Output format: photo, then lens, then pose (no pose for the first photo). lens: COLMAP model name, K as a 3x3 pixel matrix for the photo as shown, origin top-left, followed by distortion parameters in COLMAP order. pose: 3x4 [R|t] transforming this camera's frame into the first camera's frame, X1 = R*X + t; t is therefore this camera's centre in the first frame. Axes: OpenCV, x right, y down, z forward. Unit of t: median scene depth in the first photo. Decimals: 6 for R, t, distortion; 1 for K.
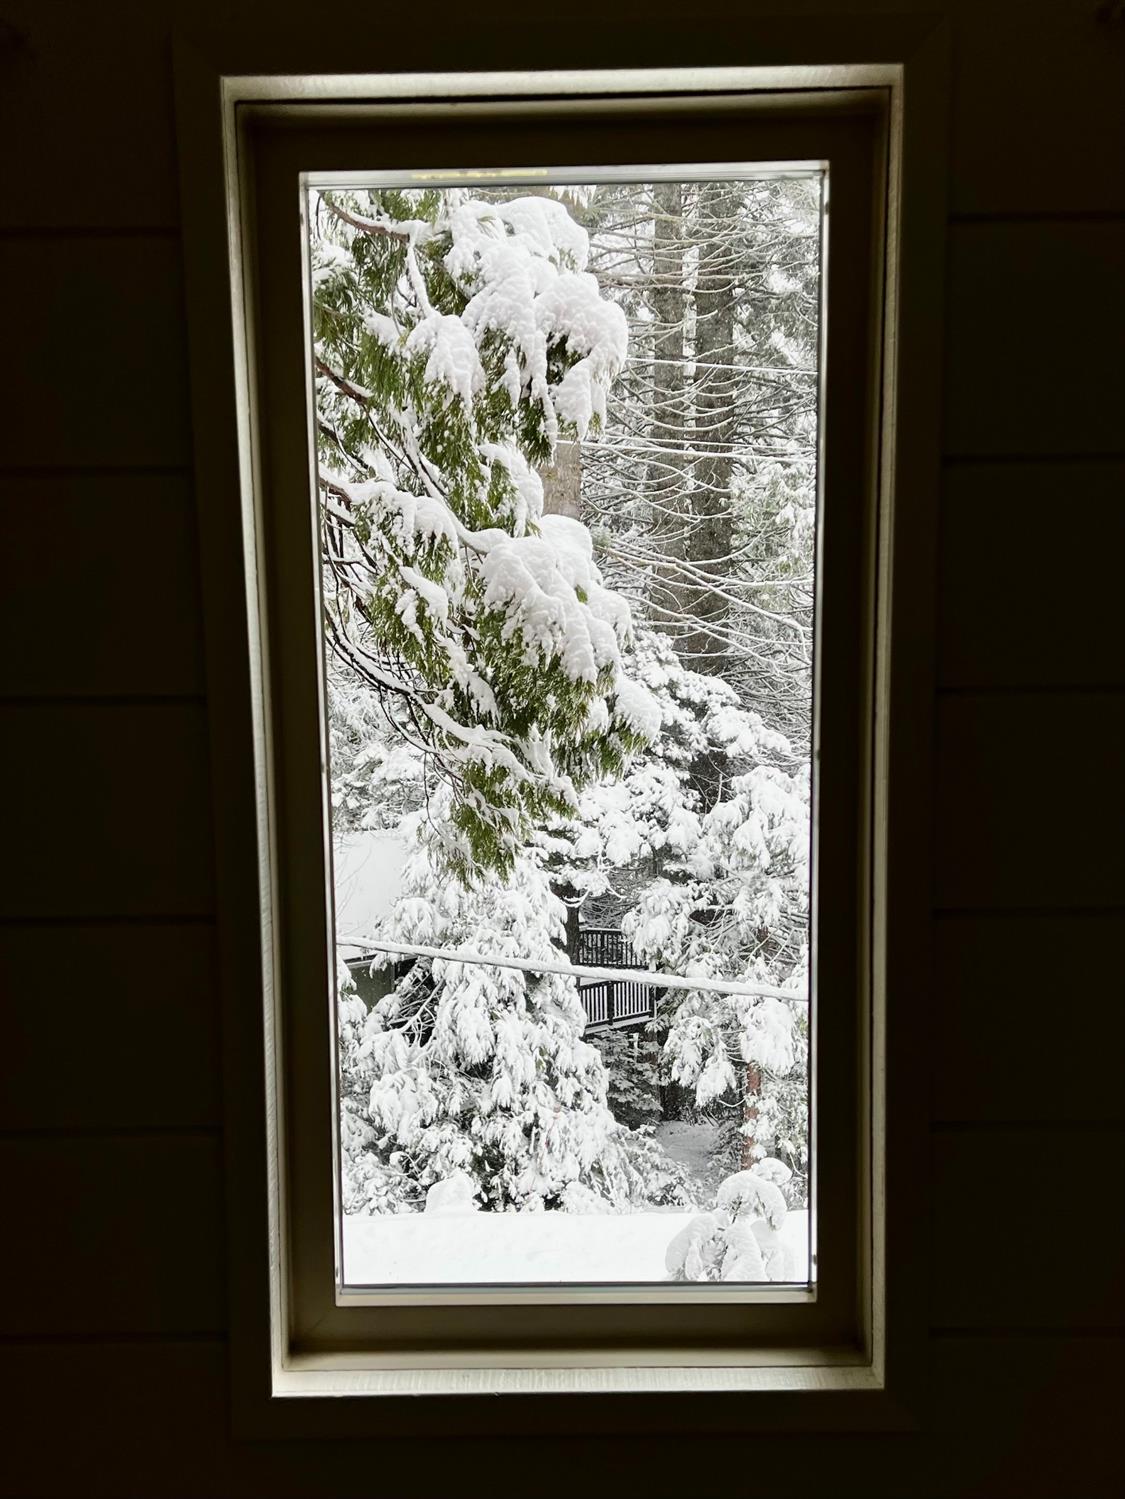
lens RADIAL K [[1105.5, 0, 562.1], [0, 1105.5, 757.0], [0, 0, 1]] dist [0.000081, -0.017167]
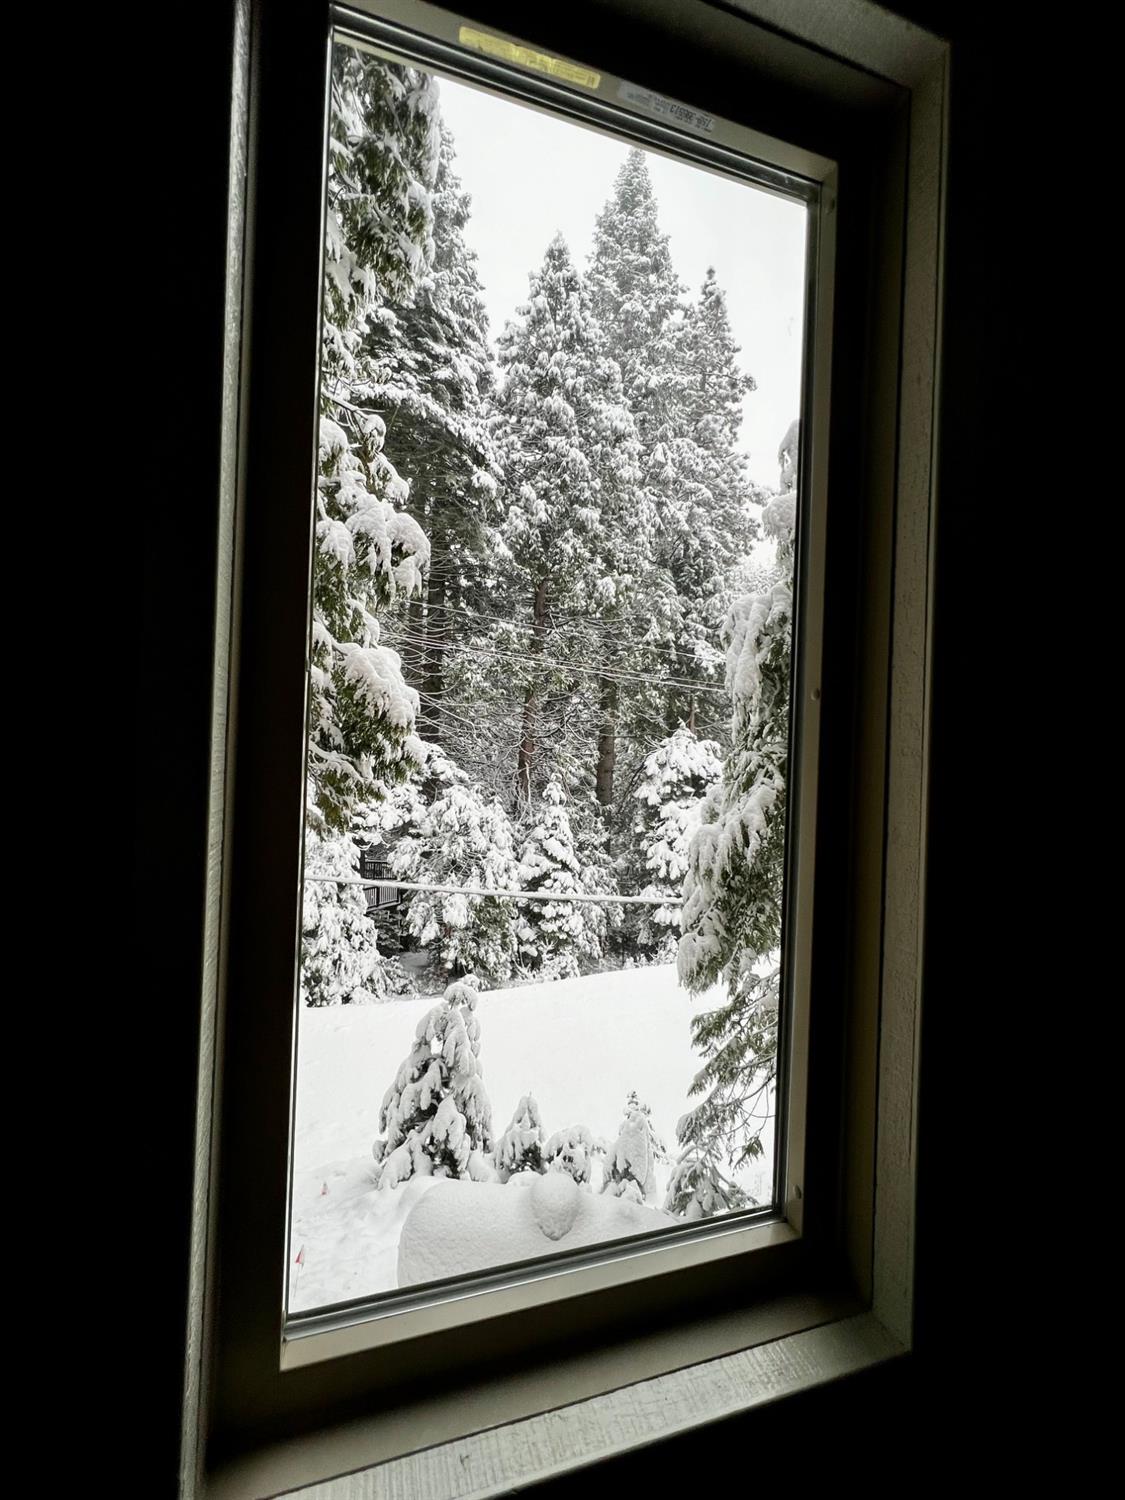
lens RADIAL K [[607.1, 0, 597.9], [0, 607.1, 715.5], [0, 0, 1]] dist [-0.035866, -0.000173]
pose [[0.948788, 0.055211, 0.311051, 0.059487], [-0.029967, 0.995899, -0.085365, -0.031389], [-0.314489, 0.071672, 0.946552, -0.215761]]
